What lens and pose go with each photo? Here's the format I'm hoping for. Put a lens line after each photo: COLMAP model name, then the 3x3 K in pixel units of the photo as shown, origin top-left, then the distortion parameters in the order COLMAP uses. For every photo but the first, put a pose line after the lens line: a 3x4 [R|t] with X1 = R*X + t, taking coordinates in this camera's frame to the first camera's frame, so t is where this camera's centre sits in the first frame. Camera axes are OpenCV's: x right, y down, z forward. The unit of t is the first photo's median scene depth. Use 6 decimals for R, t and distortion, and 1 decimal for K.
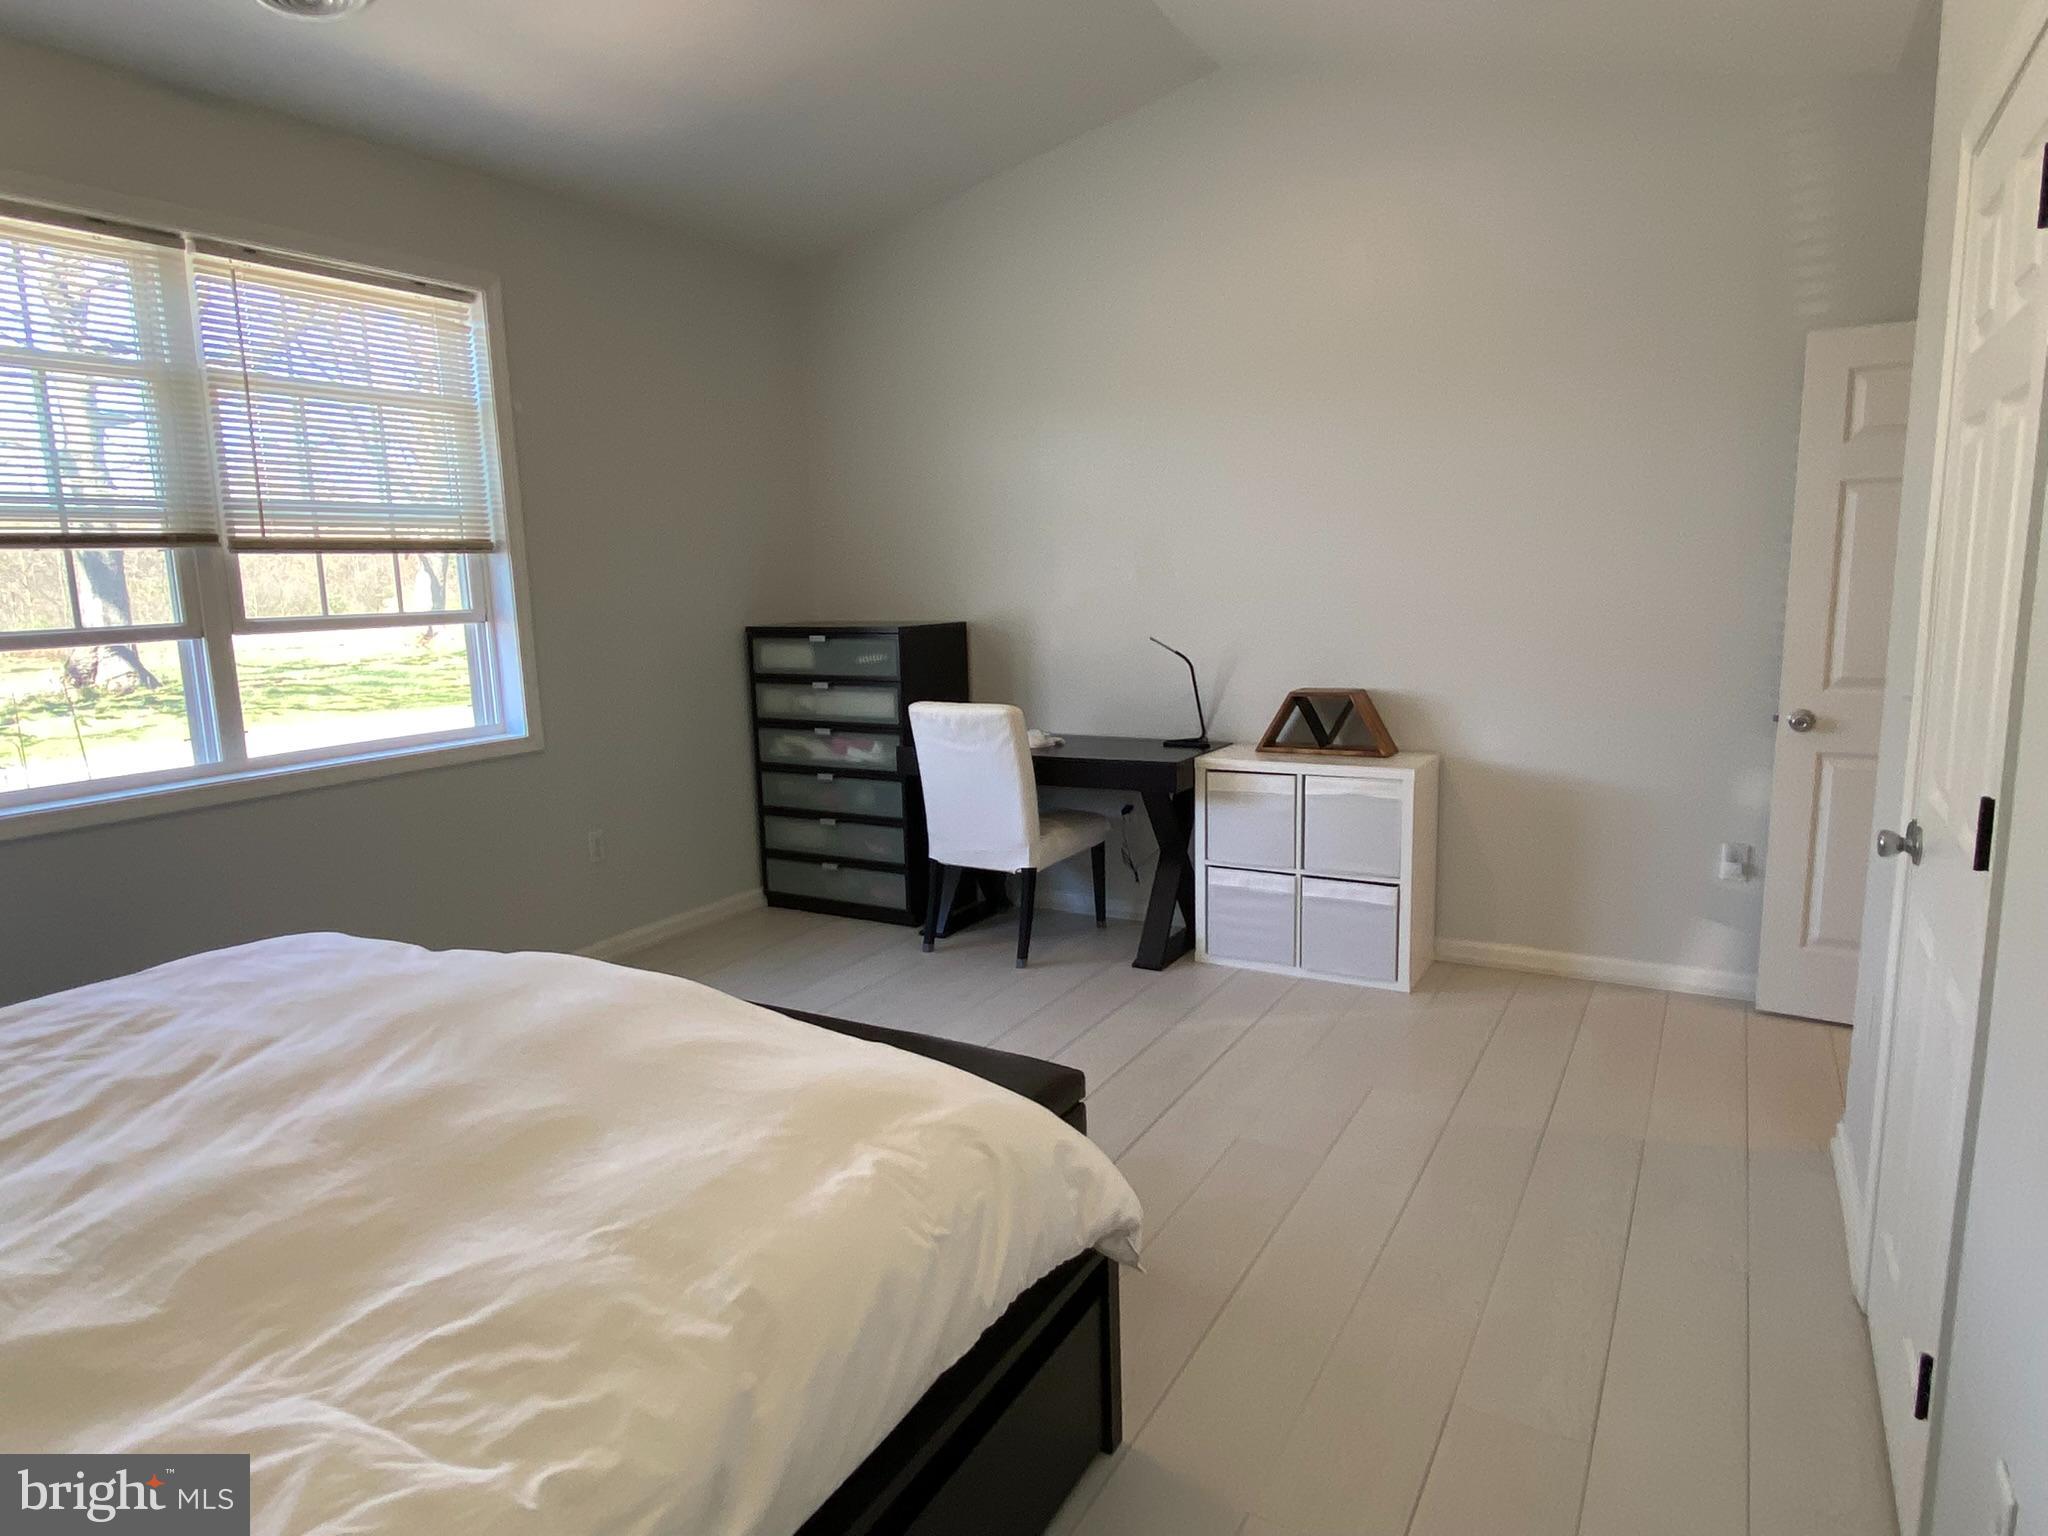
lens RADIAL K [[1184.7, 0, 1024.0], [0, 1184.7, 768.0], [0, 0, 1]] dist [0.044546, -0.049537]
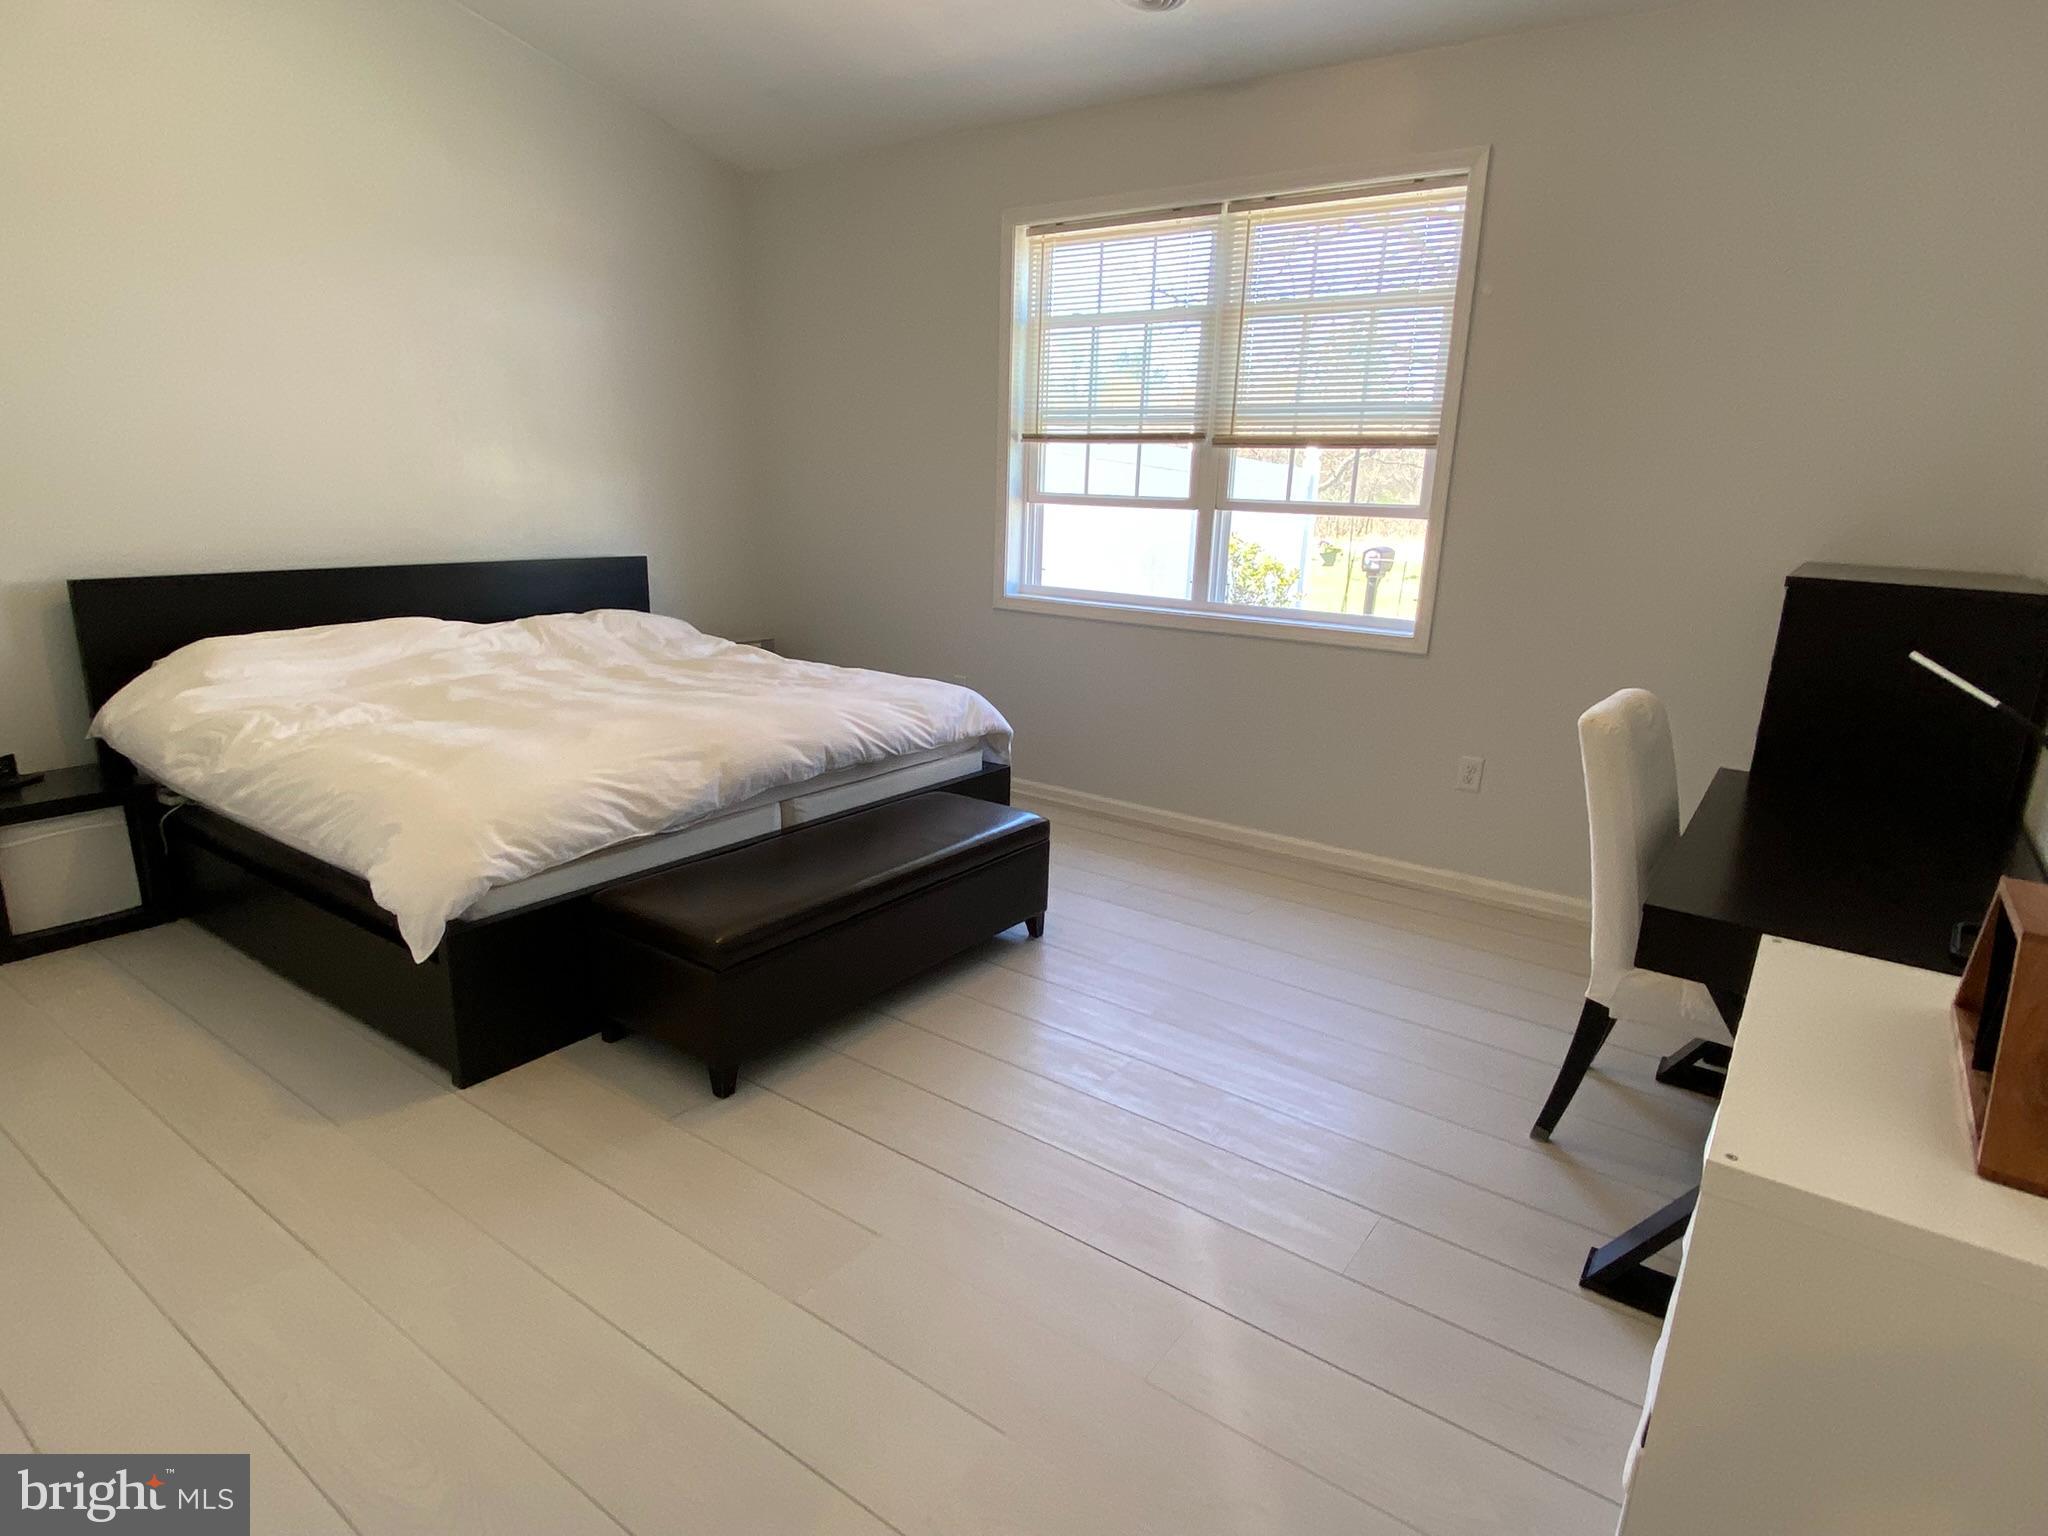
lens RADIAL K [[1084.6, 0, 1024.6], [0, 1084.6, 778.4], [0, 0, 1]] dist [0.002319, 0.000044]
pose [[-0.074912, 0.281313, -0.956688, 0.620287], [-0.194446, 0.936847, 0.290704, -0.141641], [0.978048, 0.207802, -0.015481, 0.874979]]
